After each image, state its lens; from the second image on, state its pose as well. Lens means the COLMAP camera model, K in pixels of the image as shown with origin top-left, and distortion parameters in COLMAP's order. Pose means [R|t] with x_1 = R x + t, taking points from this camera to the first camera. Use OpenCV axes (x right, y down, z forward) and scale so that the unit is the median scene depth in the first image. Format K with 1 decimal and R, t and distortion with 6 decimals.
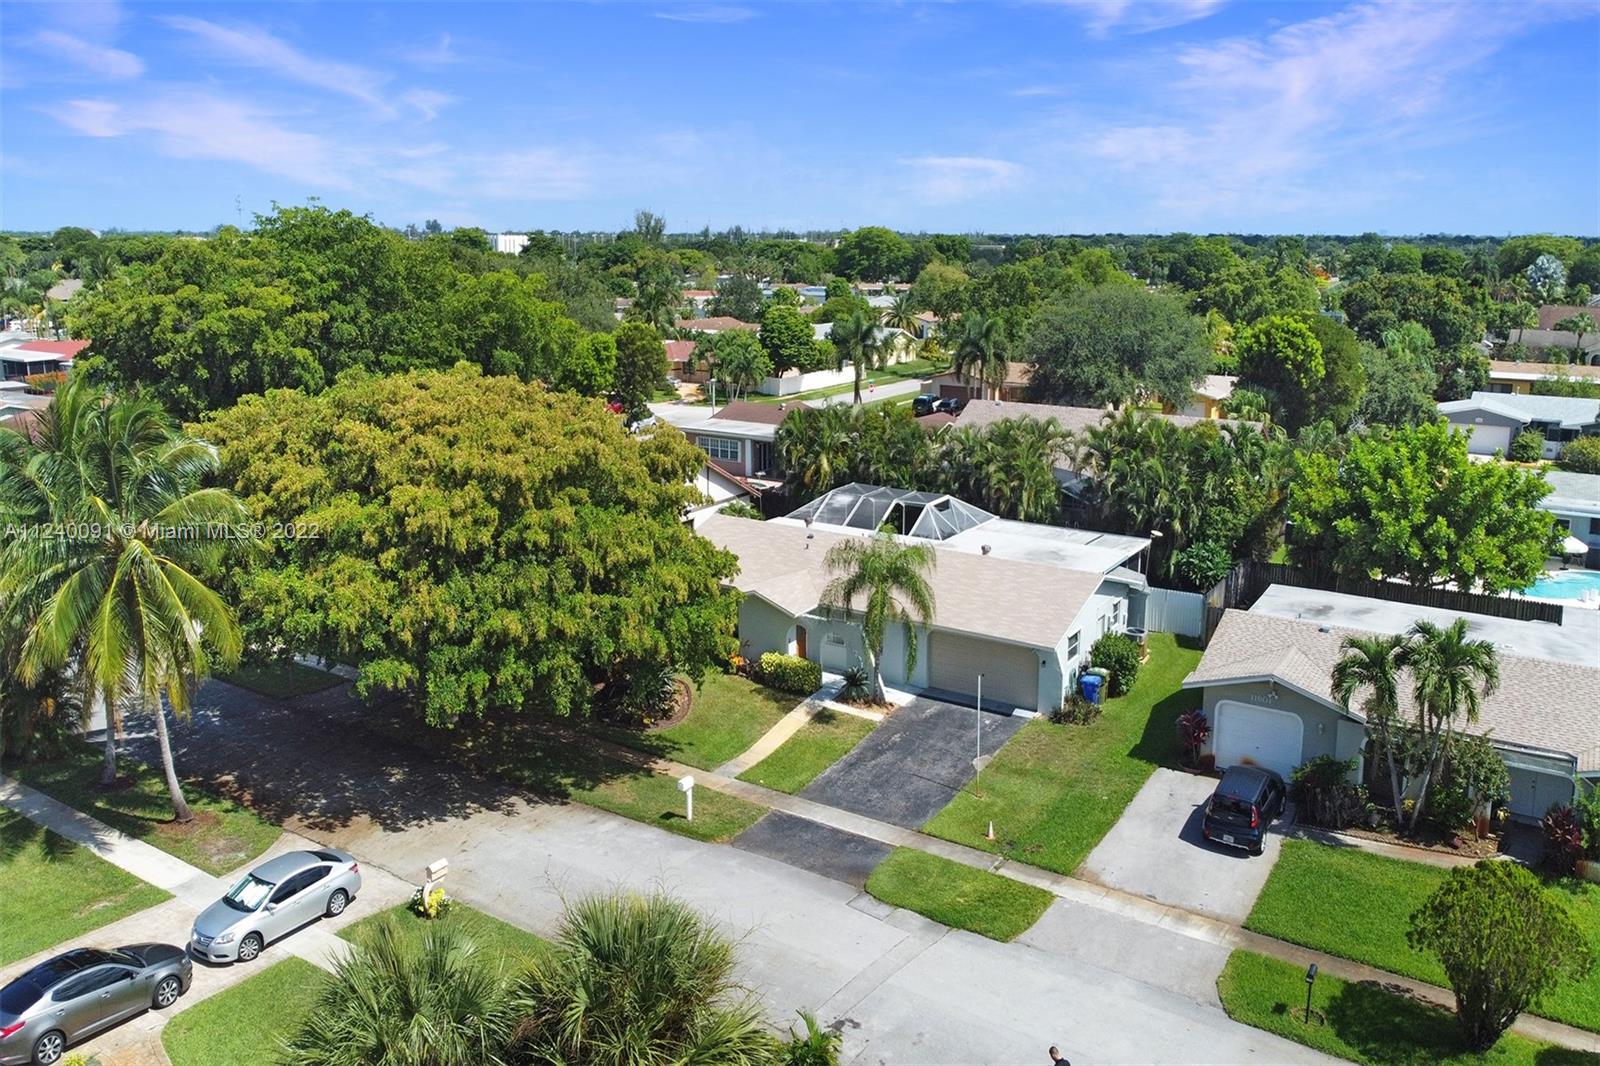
lens RADIAL K [[1211.0, 0, 809.4], [0, 1211.0, 445.1], [0, 0, 1]] dist [0.002631, -0.001966]
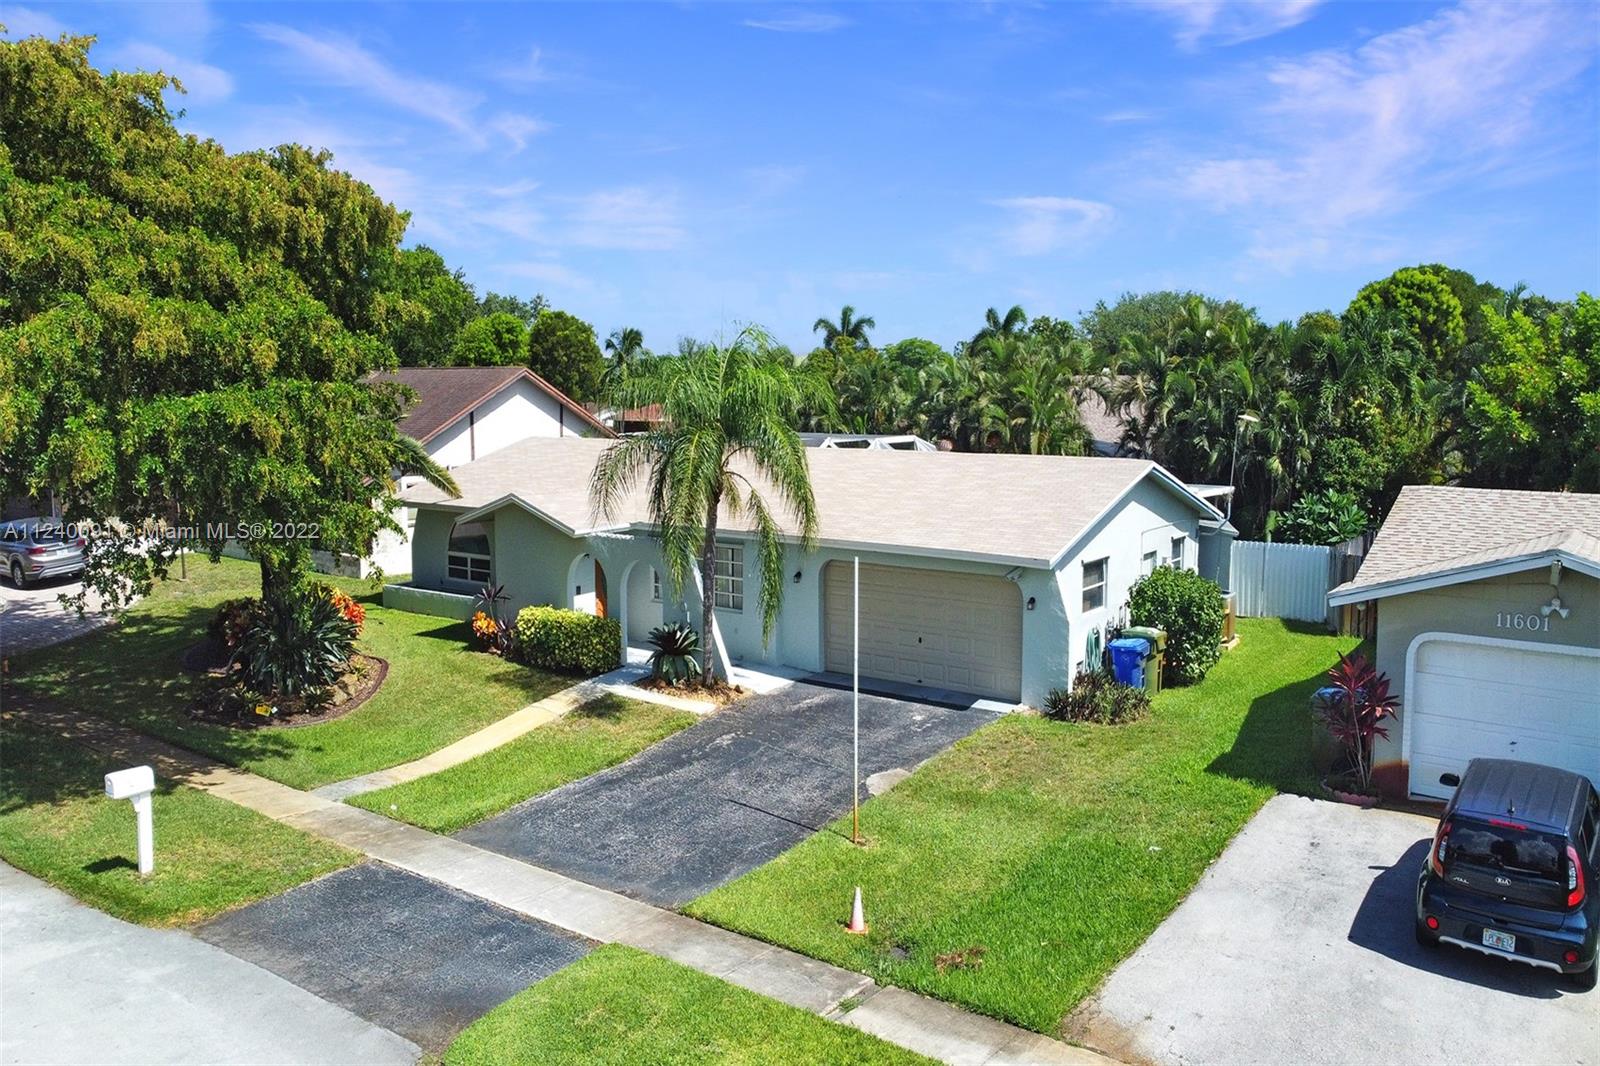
lens RADIAL K [[1206.2, 0, 802.7], [0, 1206.2, 498.4], [0, 0, 1]] dist [0.003657, -0.004614]
pose [[0.998517, 0.003060, -0.054348, 0.125267], [-0.007447, 0.996710, -0.080706, 0.177472], [0.053923, 0.080991, 0.995255, 0.491278]]
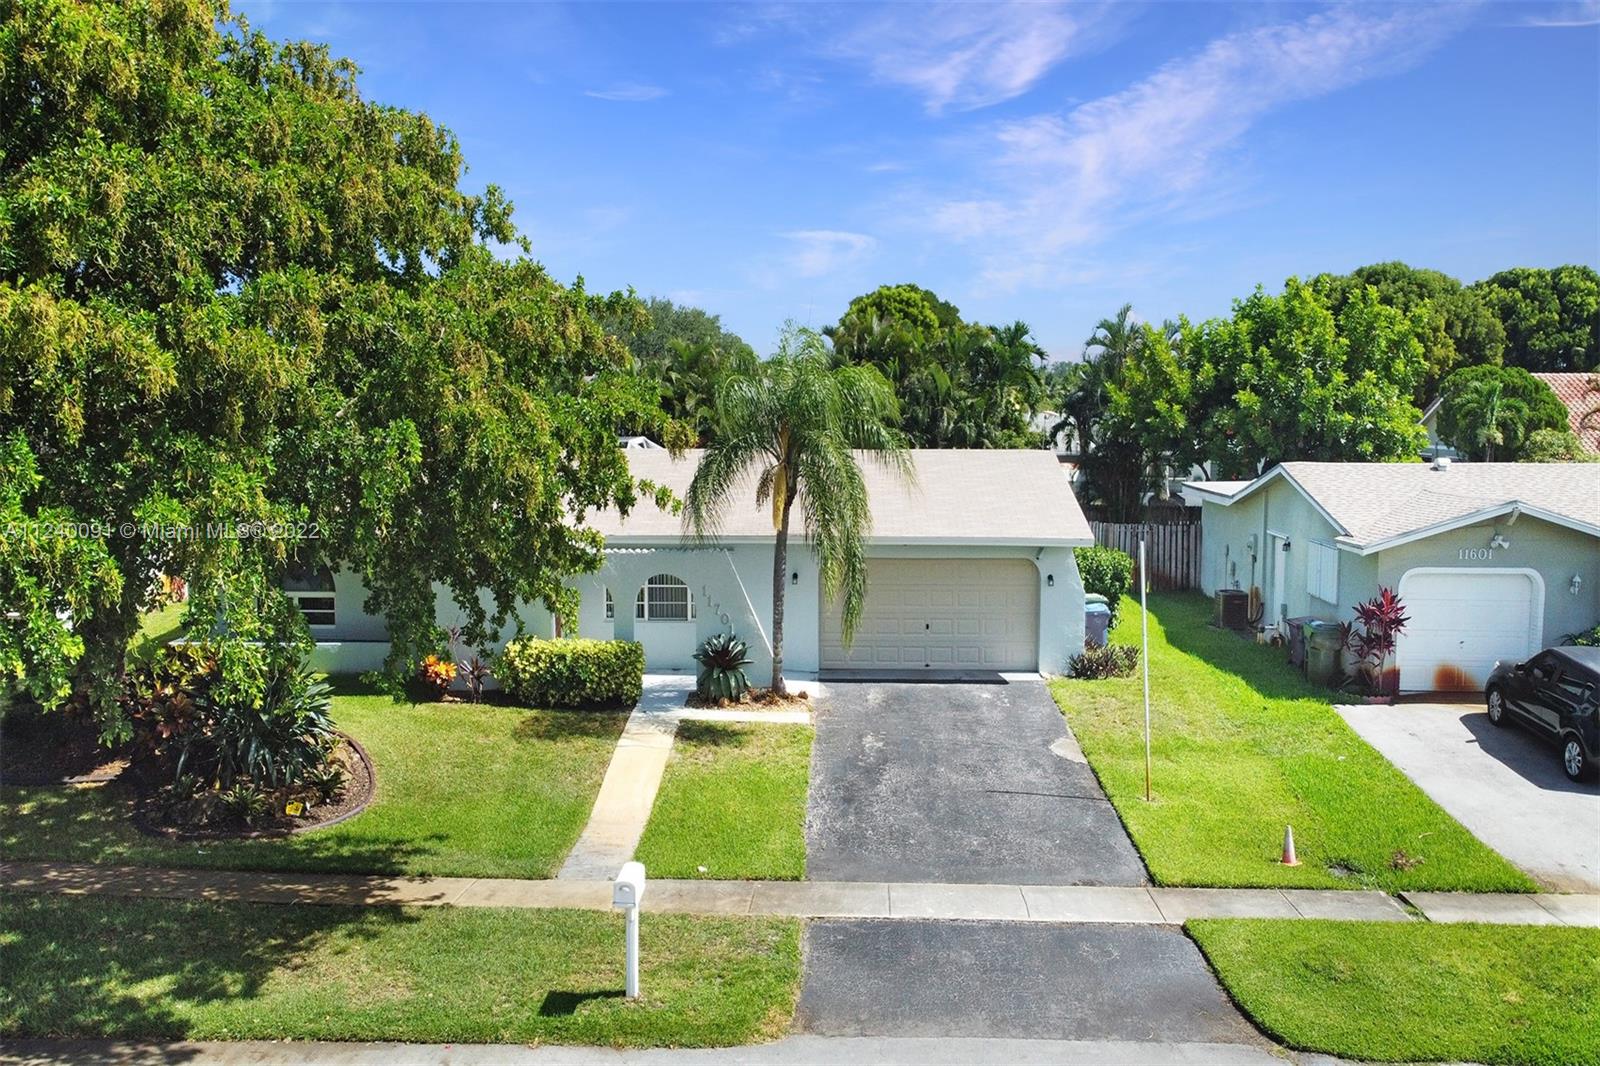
lens RADIAL K [[1208.1, 0, 799.7], [0, 1208.1, 482.9], [0, 0, 1]] dist [0.007698, -0.007466]
pose [[0.867779, -0.042188, 0.495157, -0.182569], [0.088826, 0.993512, -0.071022, 0.164641], [-0.488948, 0.105614, 0.865896, 0.565036]]
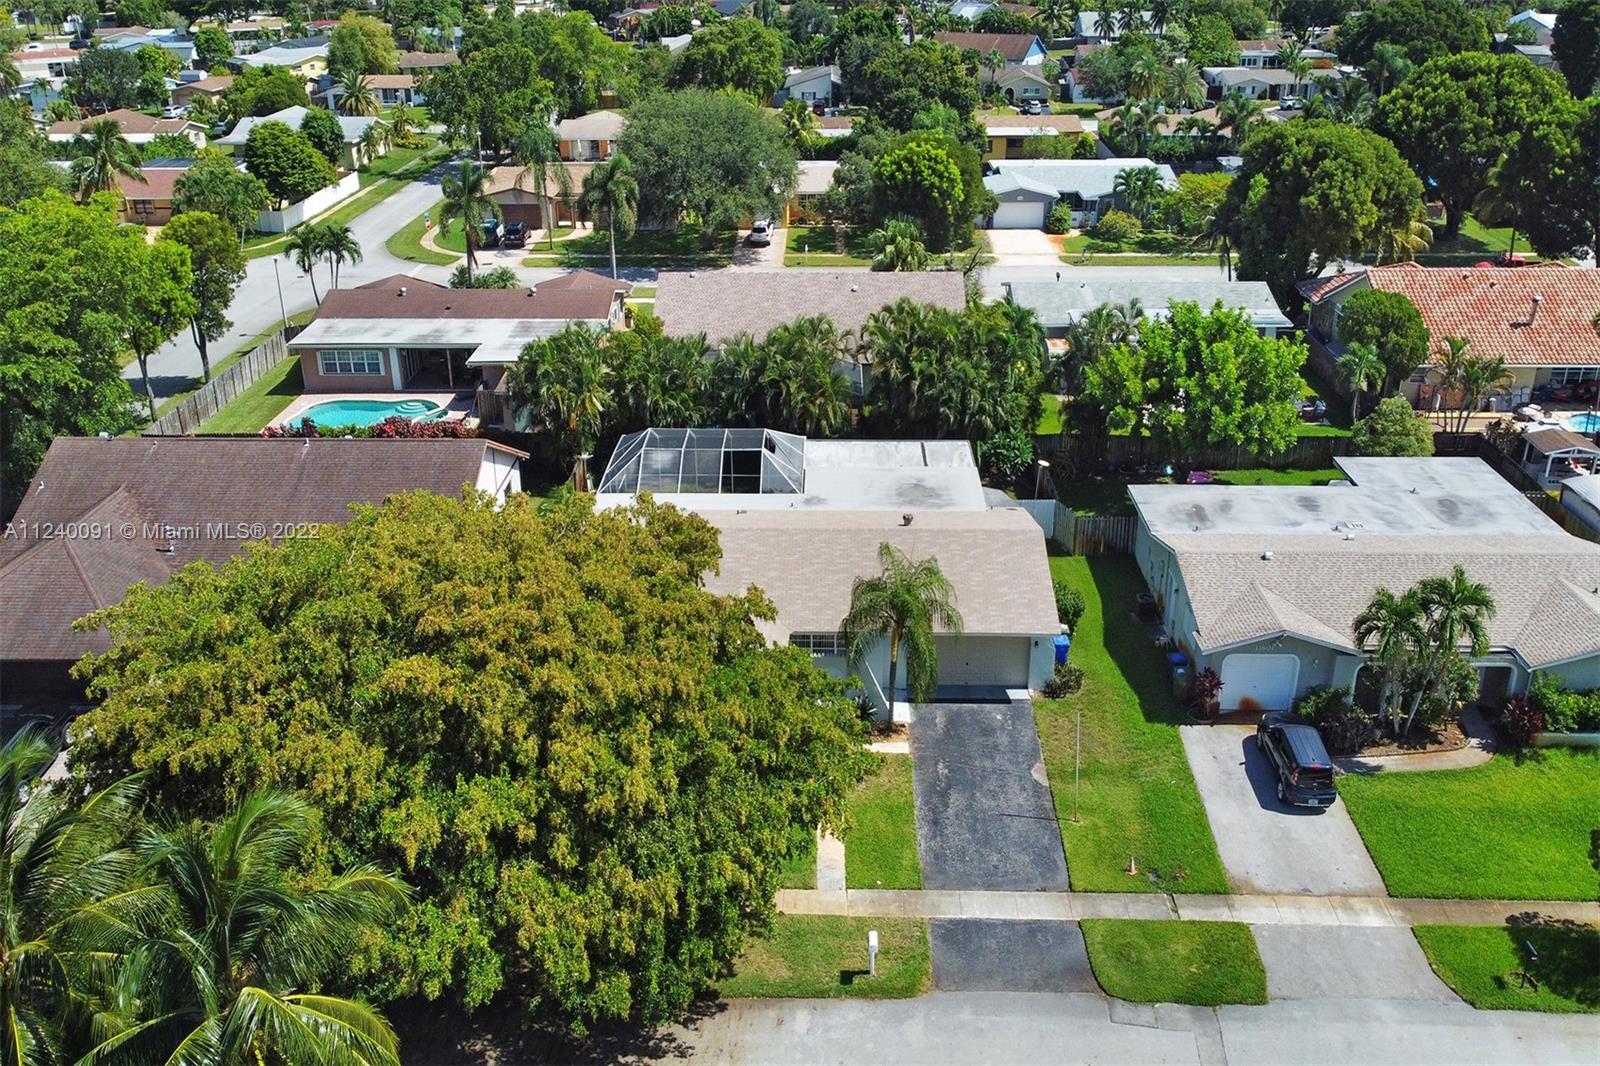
lens RADIAL K [[1183.1, 0, 801.5], [0, 1183.1, 452.5], [0, 0, 1]] dist [-0.010028, -0.000675]
pose [[0.862949, -0.220149, 0.454812, -0.386652], [0.099185, 0.956388, 0.274744, -0.262600], [-0.495462, -0.191979, 0.847149, 0.293650]]
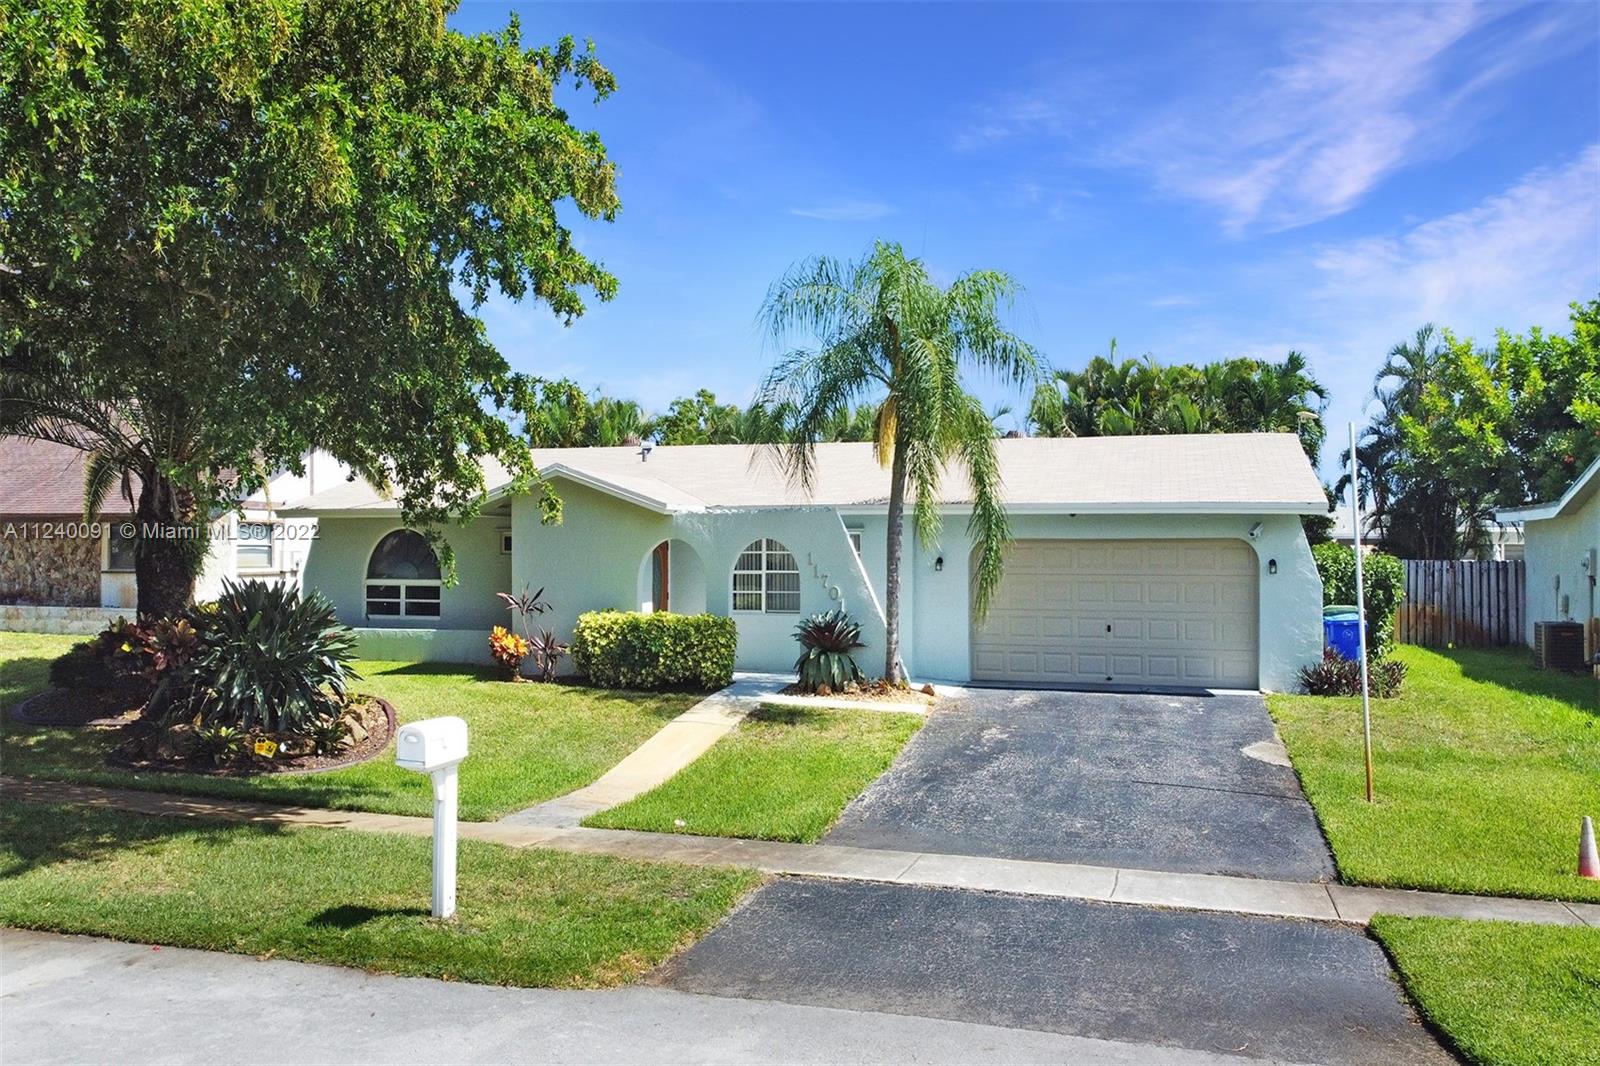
lens RADIAL K [[1209.8, 0, 800.0], [0, 1209.8, 533.0], [0, 0, 1]] dist [0.005082, -0.003983]
pose [[0.965158, 0.000640, 0.261668, -0.079047], [0.047061, 0.983267, -0.175986, 0.235584], [-0.257402, 0.182169, 0.948978, 0.633509]]
